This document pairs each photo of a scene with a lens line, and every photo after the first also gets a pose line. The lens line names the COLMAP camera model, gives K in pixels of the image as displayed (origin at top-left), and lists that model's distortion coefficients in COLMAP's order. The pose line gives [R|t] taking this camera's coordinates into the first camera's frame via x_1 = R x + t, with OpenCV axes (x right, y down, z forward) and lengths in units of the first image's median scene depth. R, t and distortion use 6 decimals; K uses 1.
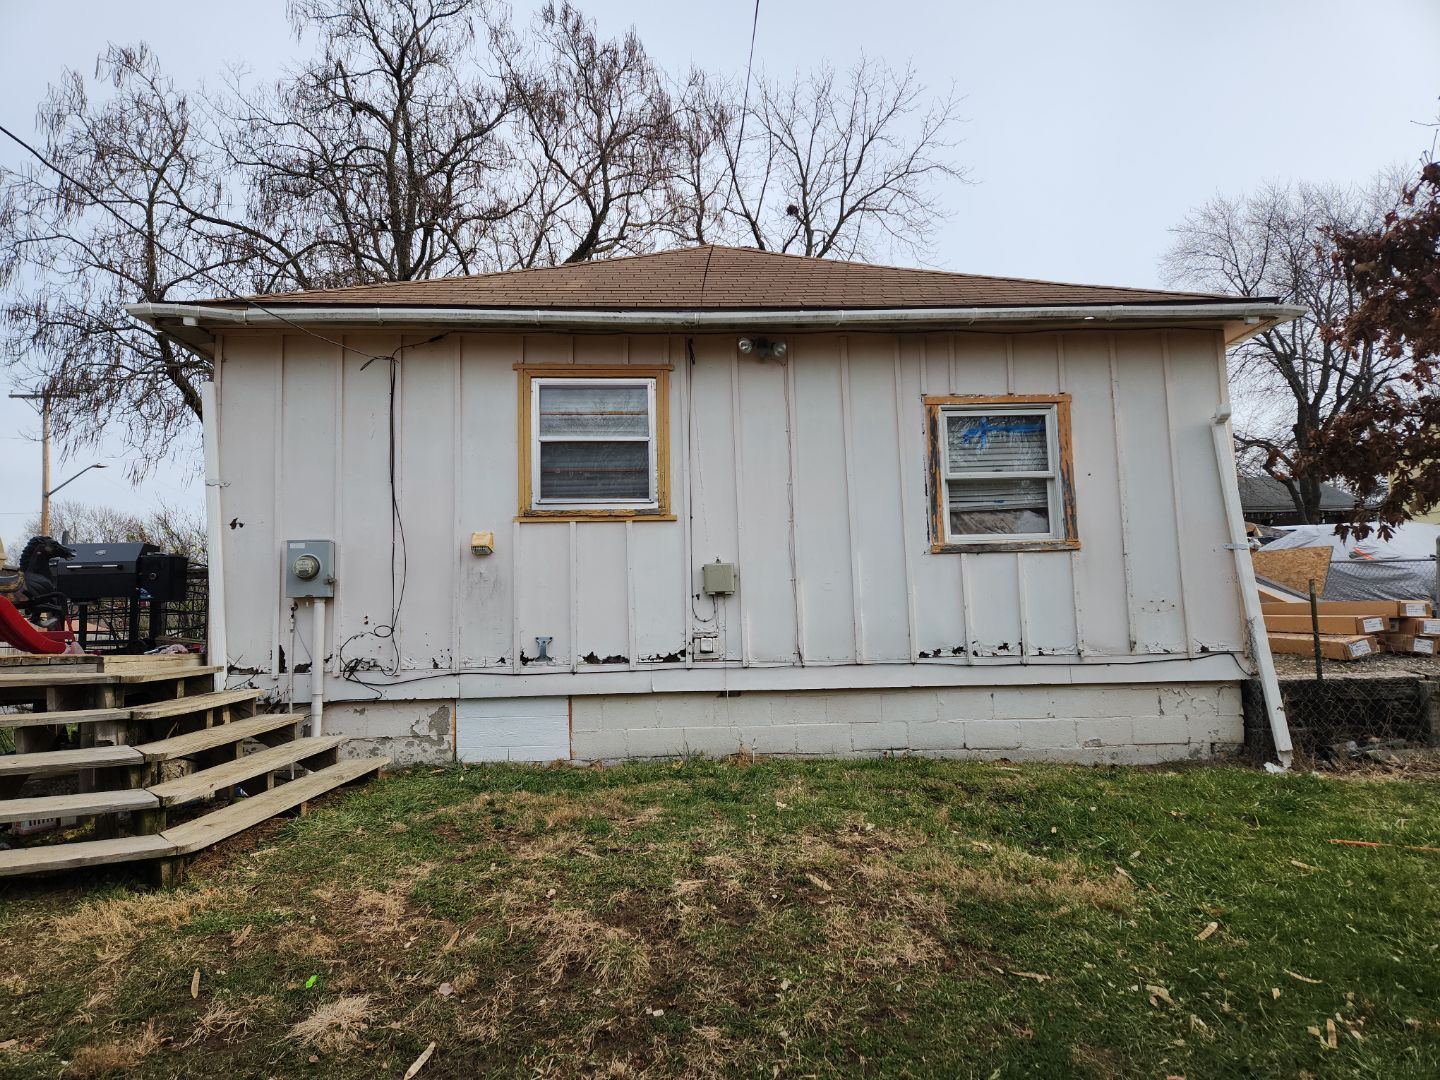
lens RADIAL K [[955.4, 0, 715.9], [0, 955.4, 546.9], [0, 0, 1]] dist [0.067076, -0.002504]
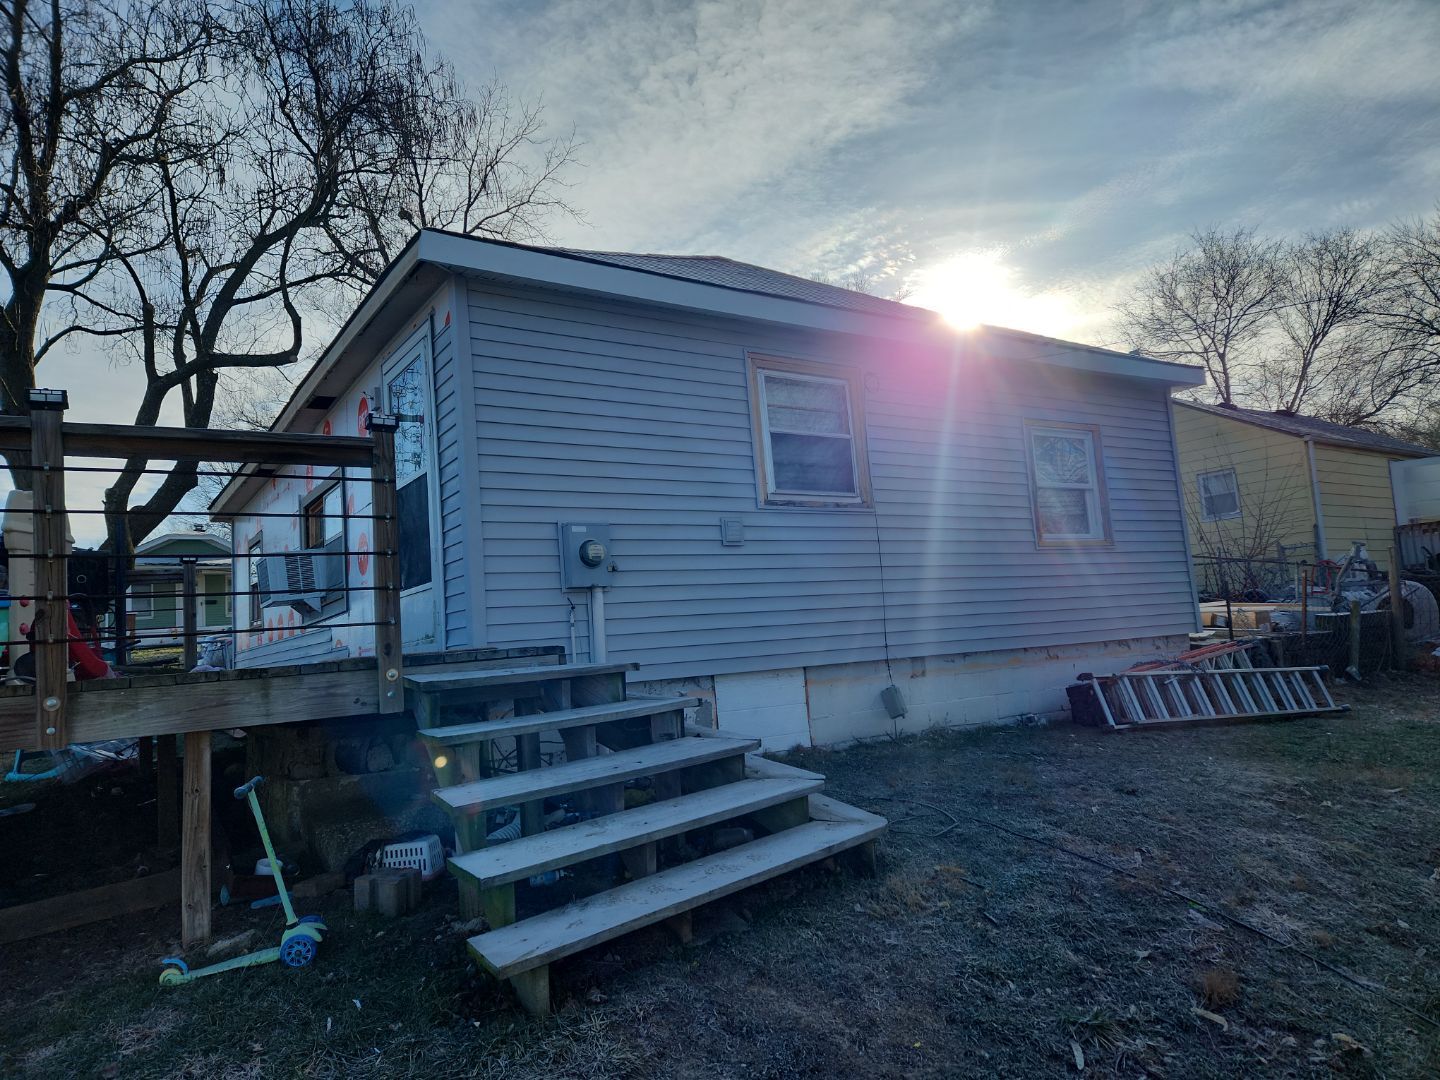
lens RADIAL K [[954.7, 0, 727.3], [0, 954.7, 541.3], [0, 0, 1]] dist [0.049908, -0.000259]
pose [[0.857781, 0.017402, 0.513721, -0.736414], [0.001446, 0.999341, -0.036266, 0.040719], [-0.514014, 0.031851, 0.857190, 0.169132]]
